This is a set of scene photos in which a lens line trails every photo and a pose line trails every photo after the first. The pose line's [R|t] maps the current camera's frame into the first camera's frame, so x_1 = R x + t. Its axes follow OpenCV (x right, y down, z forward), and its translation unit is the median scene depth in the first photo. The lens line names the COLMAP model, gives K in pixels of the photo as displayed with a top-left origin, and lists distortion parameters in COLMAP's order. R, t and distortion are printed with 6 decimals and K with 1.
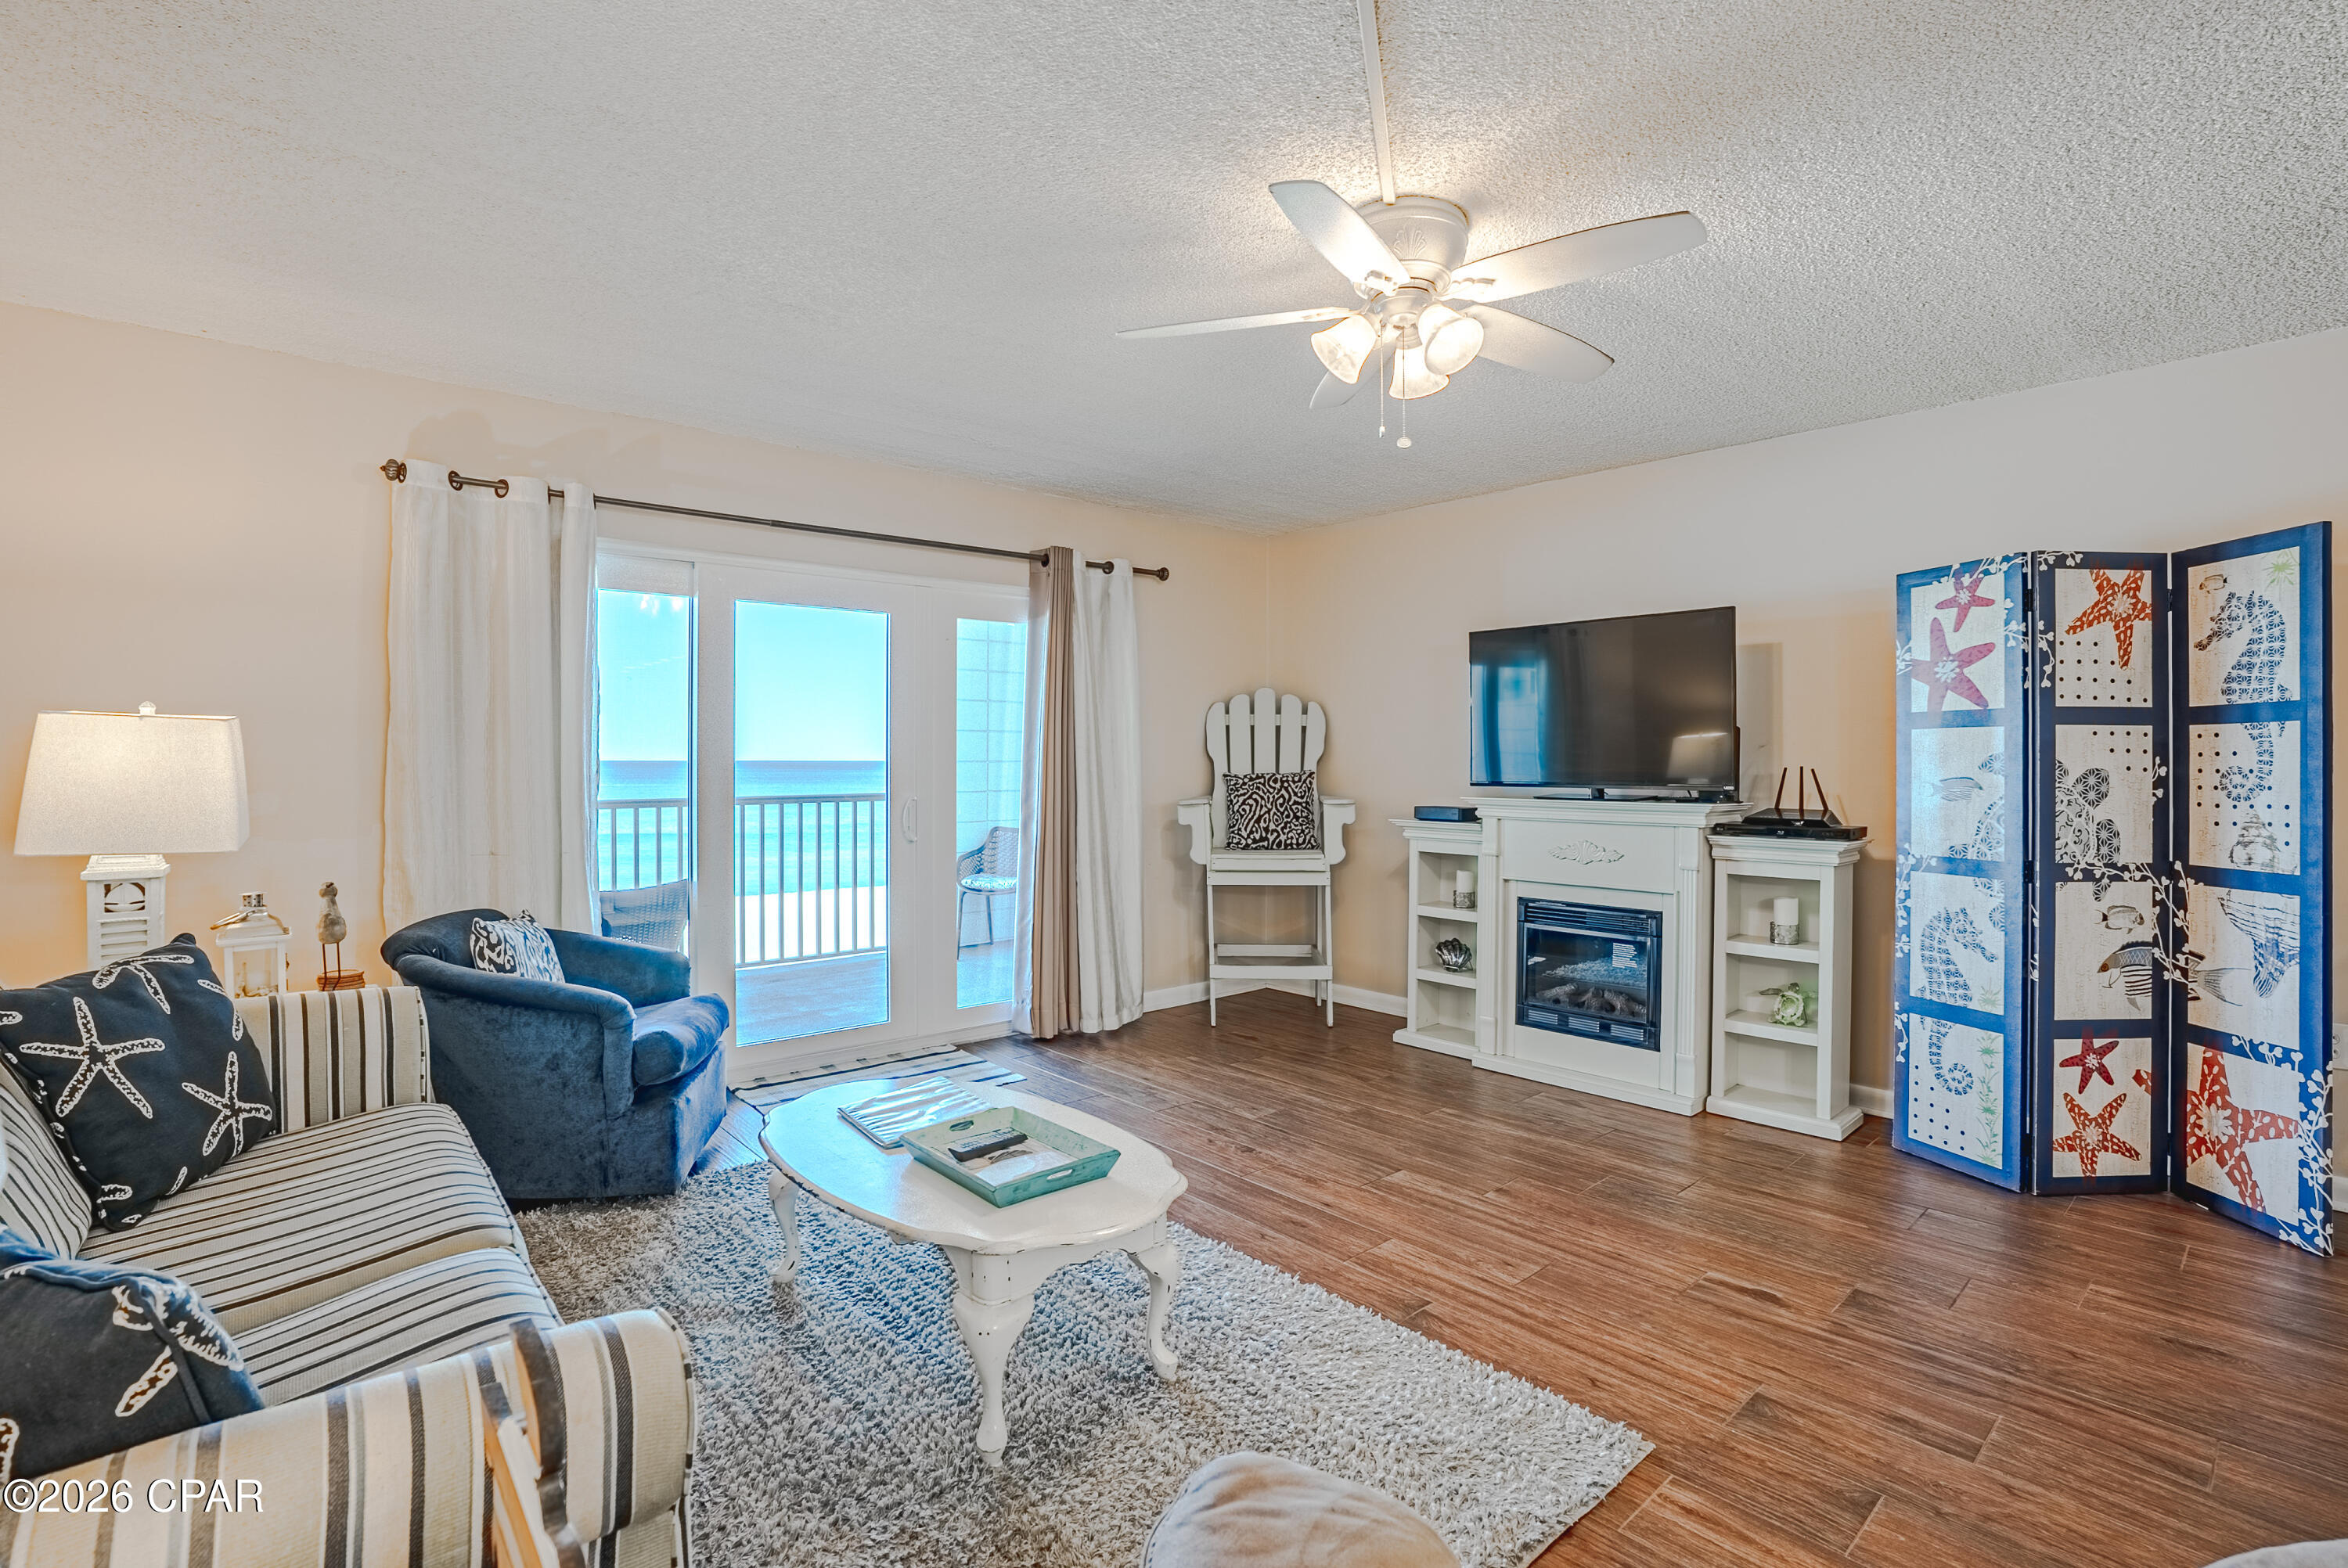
lens RADIAL K [[1100.5, 0, 1180.7], [0, 1100.5, 760.6], [0, 0, 1]] dist [-0.064124, 0.023583]
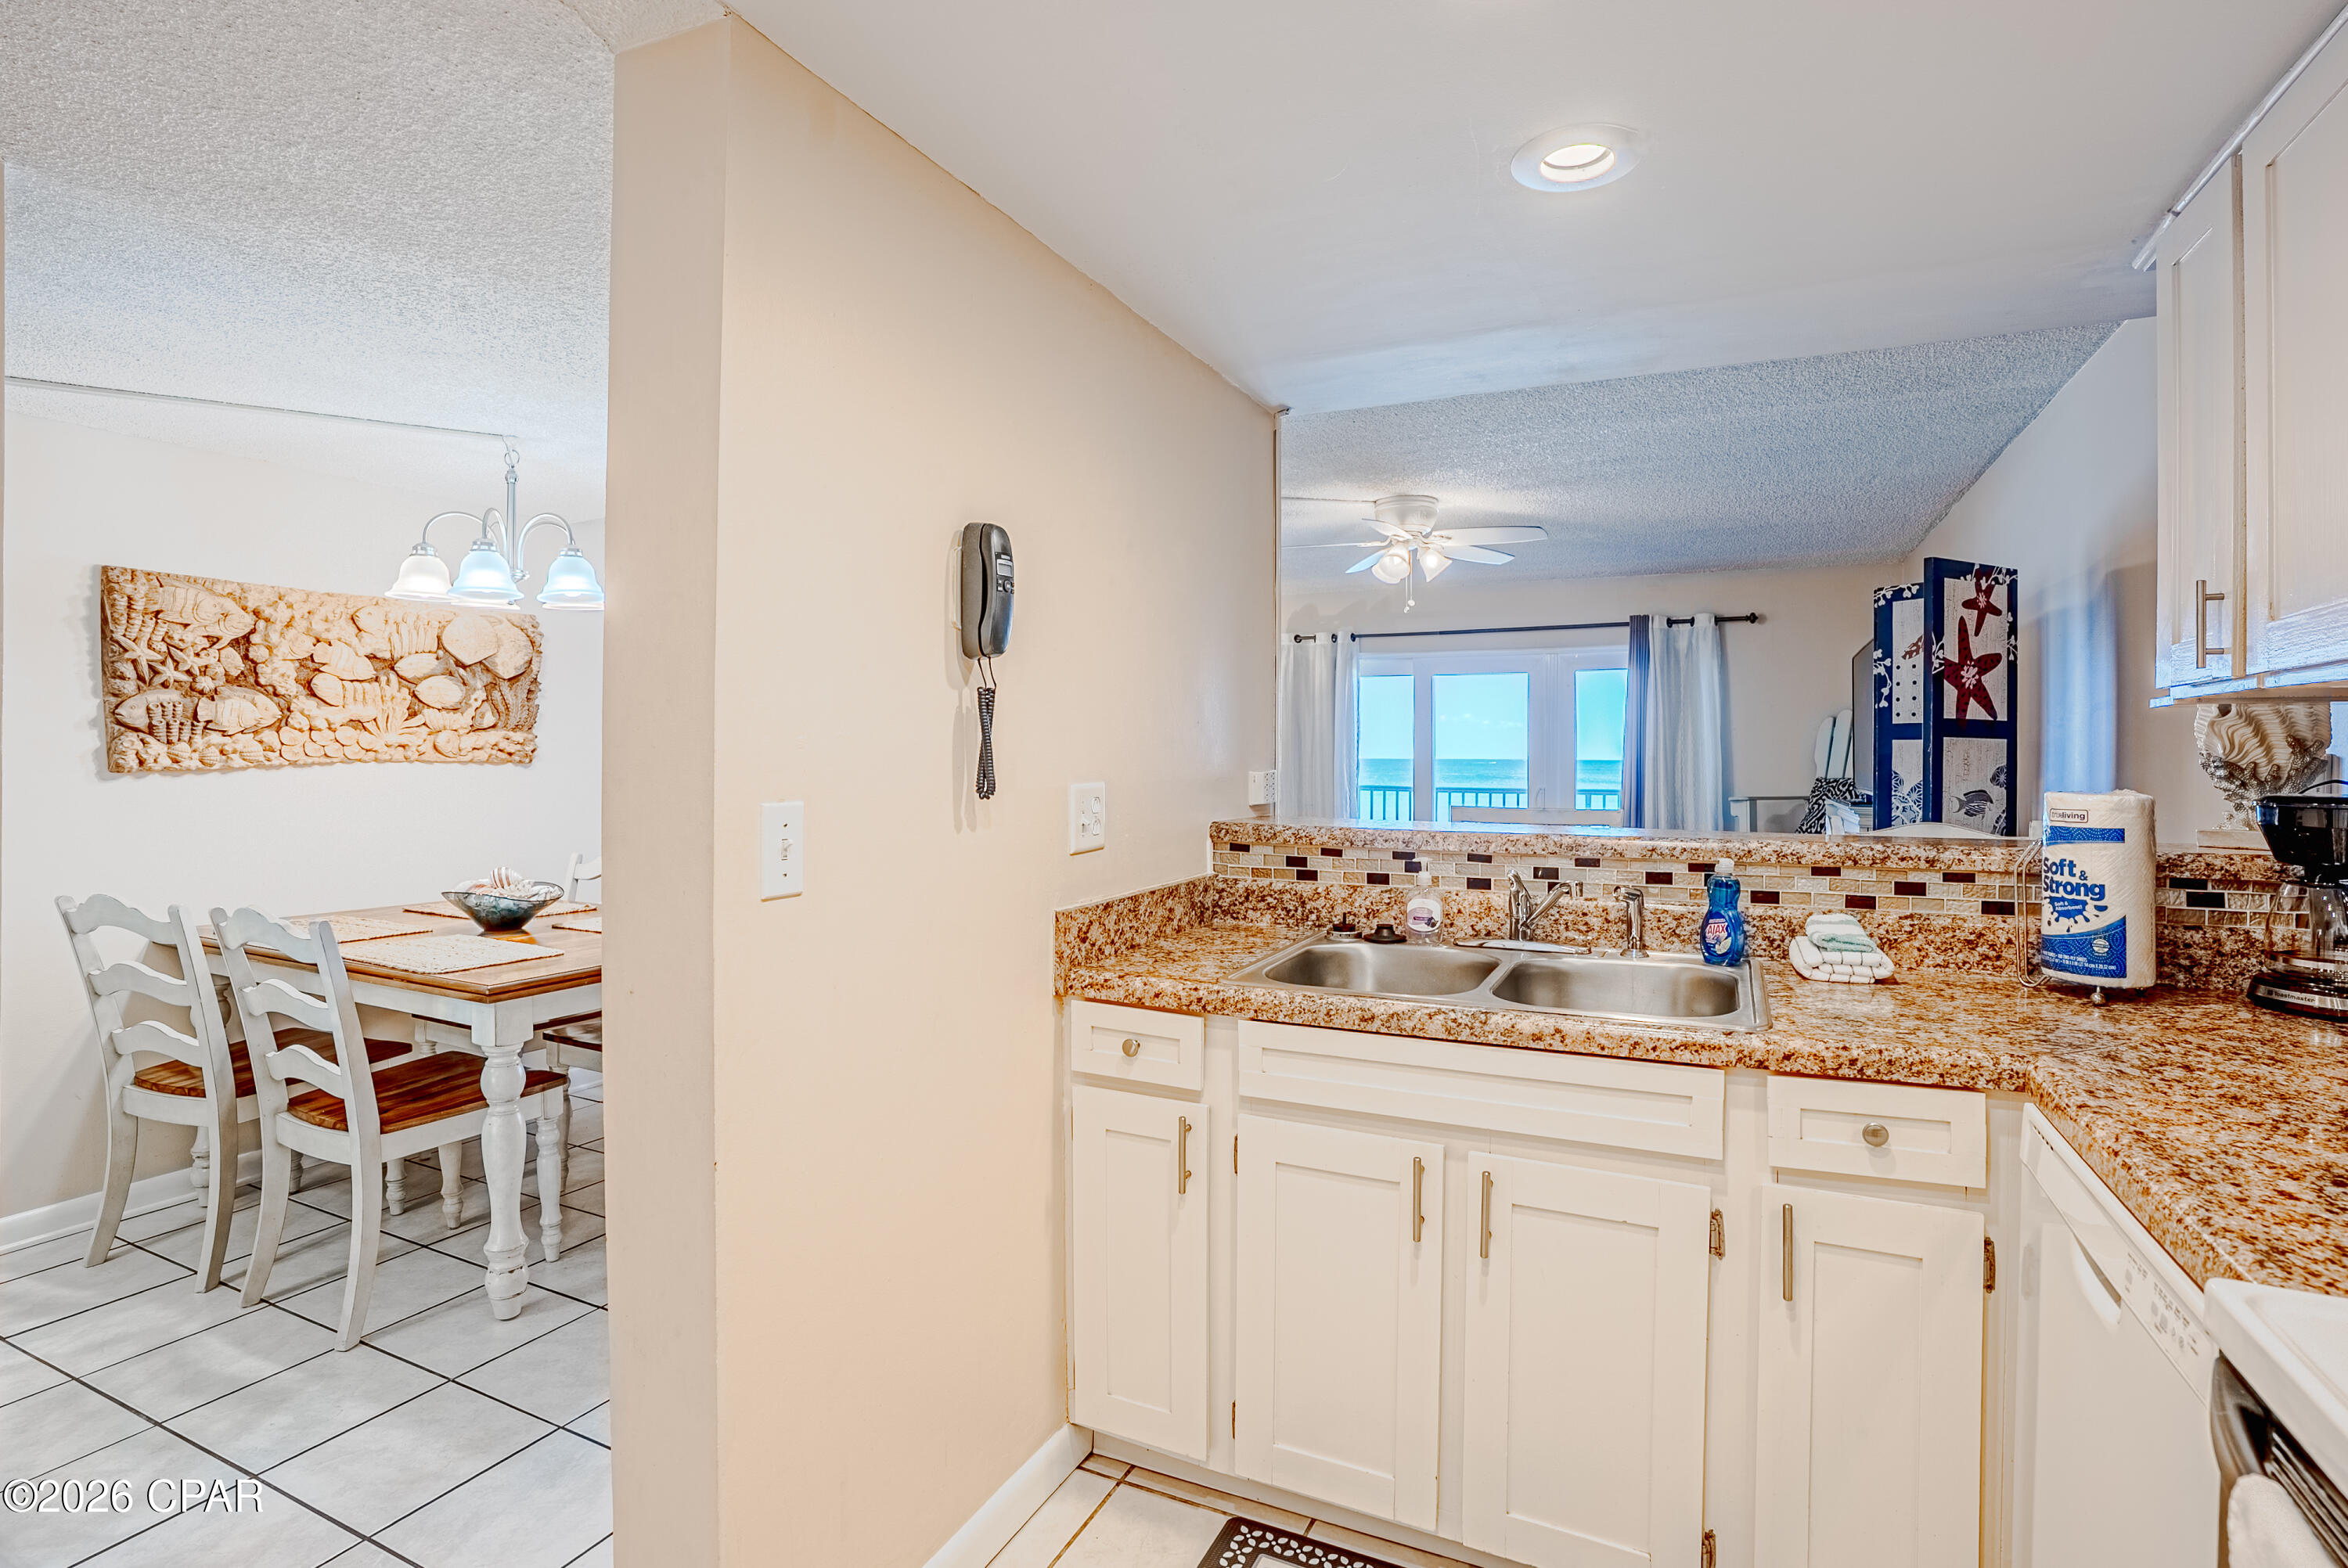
lens RADIAL K [[1132.6, 0, 1186.6], [0, 1132.6, 749.8], [0, 0, 1]] dist [-0.049593, 0.018431]
pose [[0.380802, -0.003133, -0.924651, 1.622991], [-0.005760, 0.999967, -0.005760, -0.011062], [0.924639, 0.007519, 0.380771, -0.148558]]
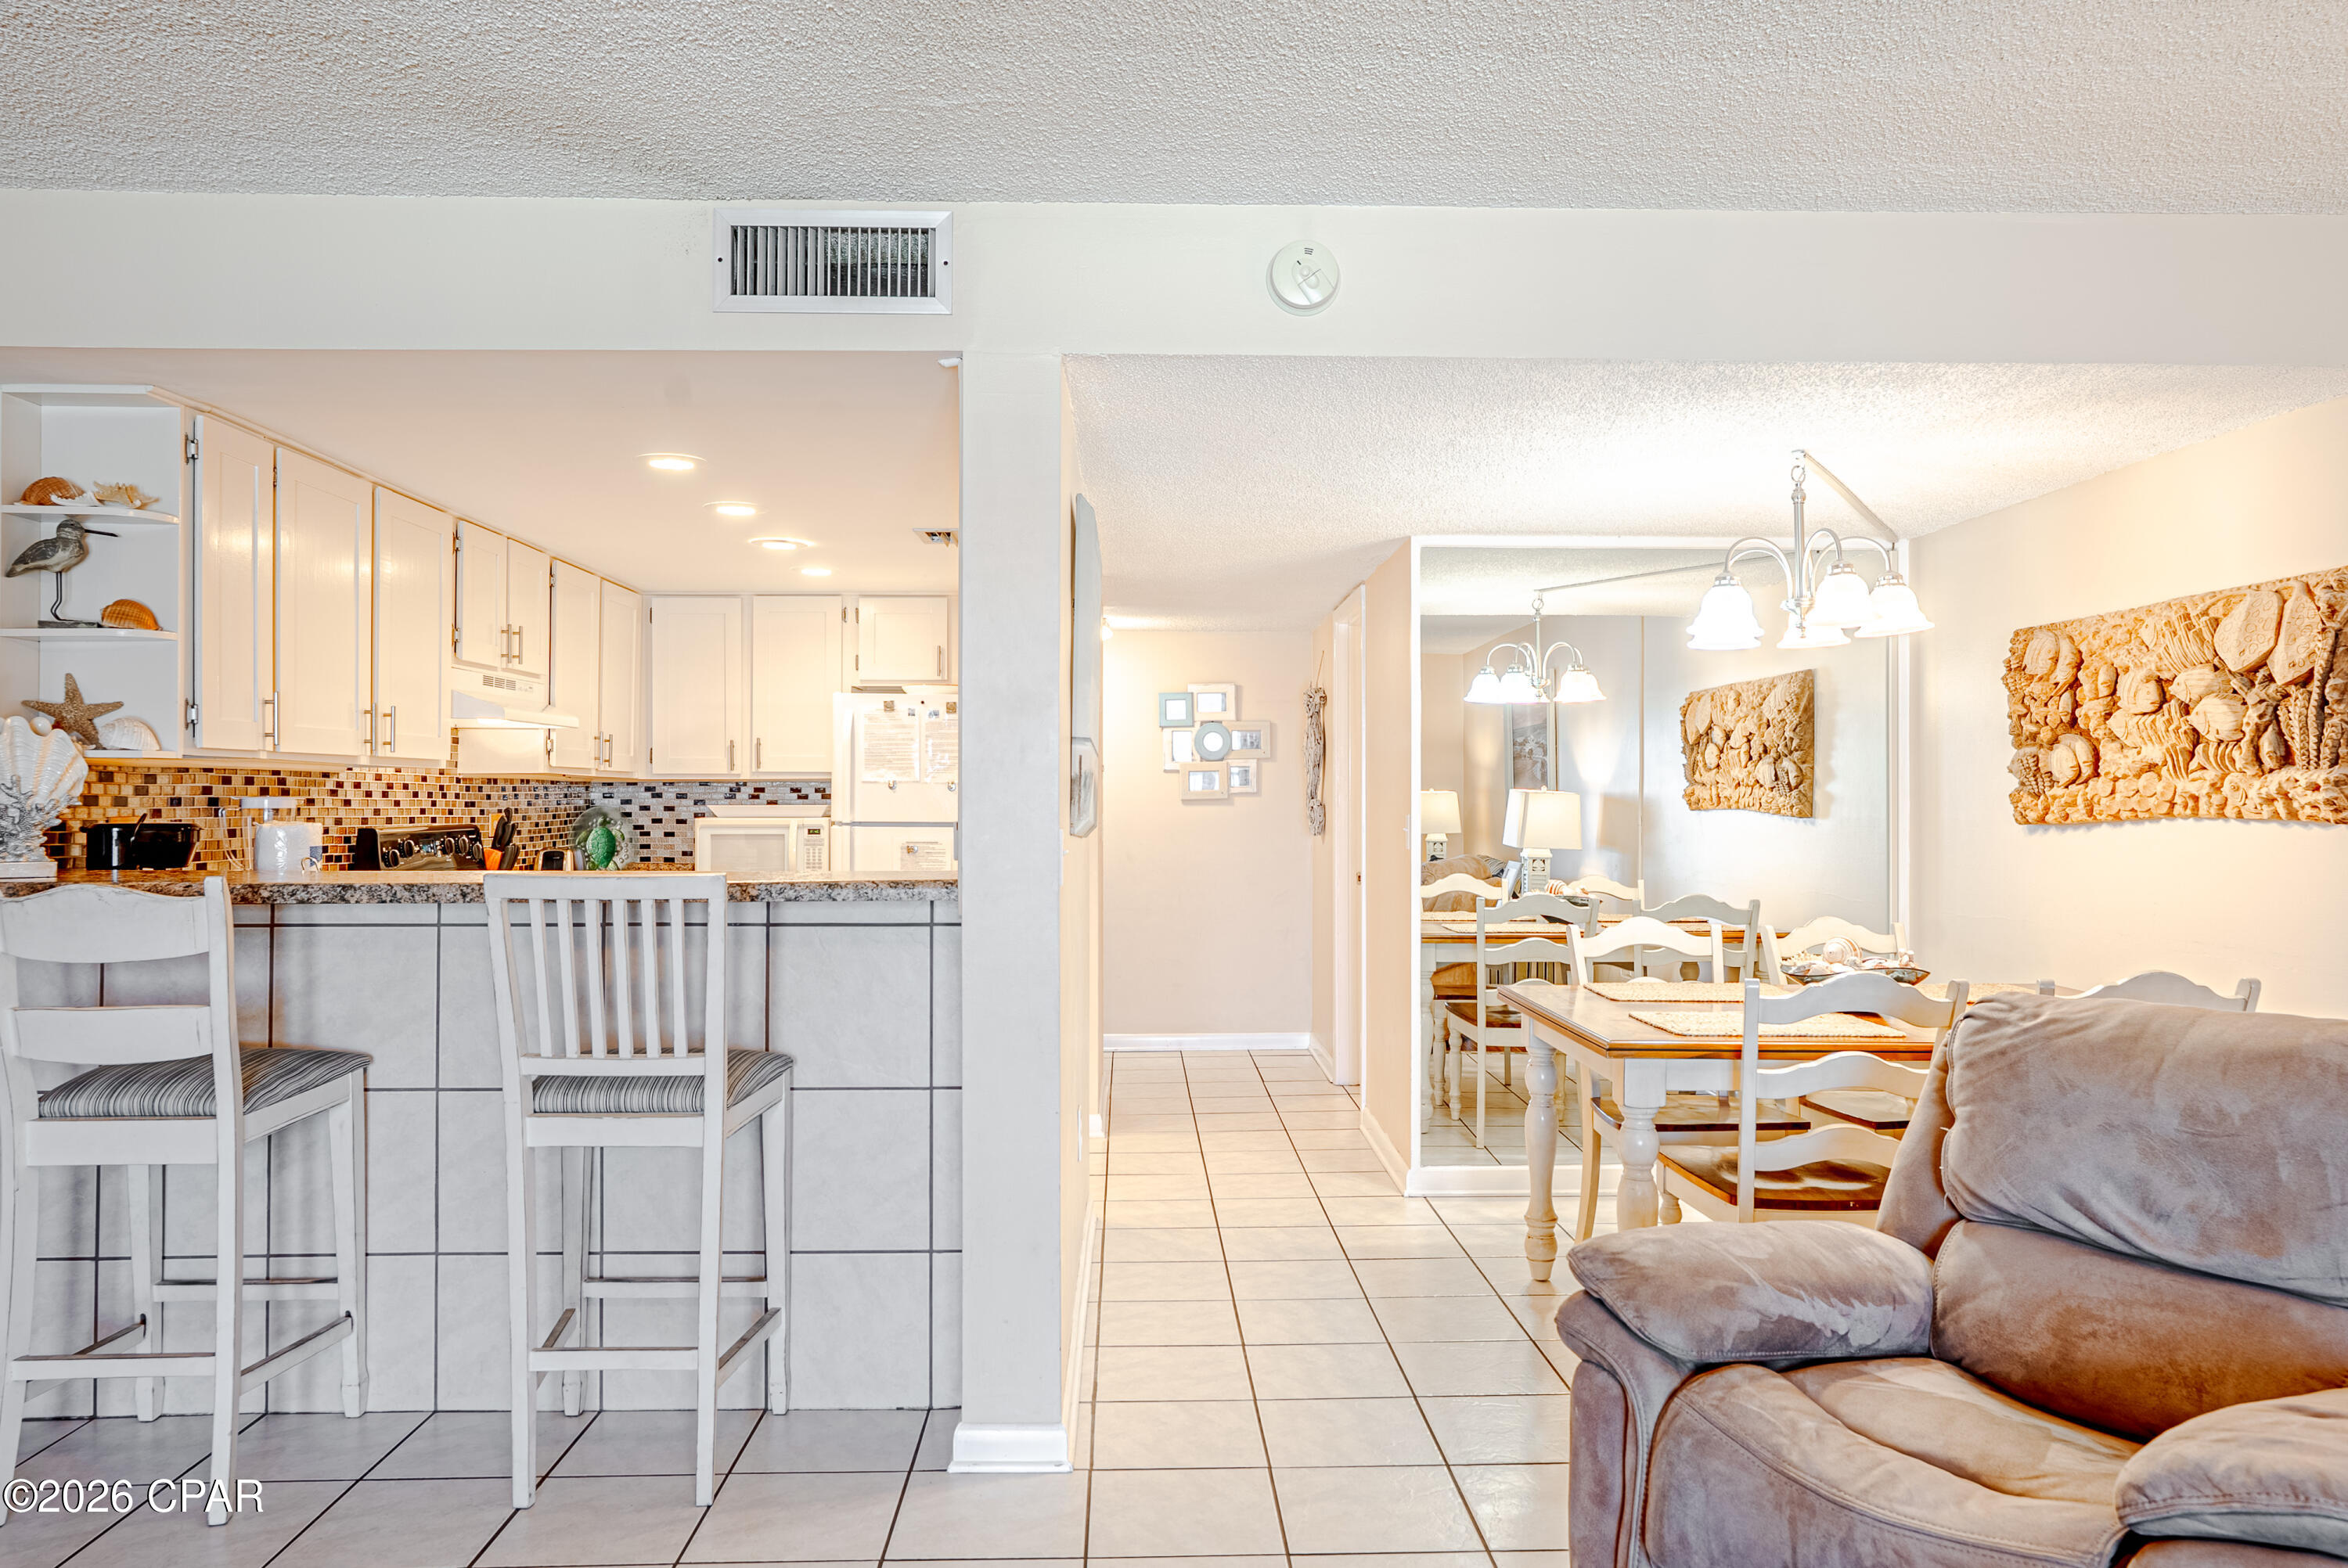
lens RADIAL K [[1559.9, 0, 1184.0], [0, 1559.9, 787.2], [0, 0, 1]] dist [0.000288, 0.029017]
pose [[-0.766154, 0.002246, 0.642653, 0.001451], [-0.001531, 0.999985, -0.005320, -0.016835], [-0.642656, -0.005060, -0.766138, 0.972059]]
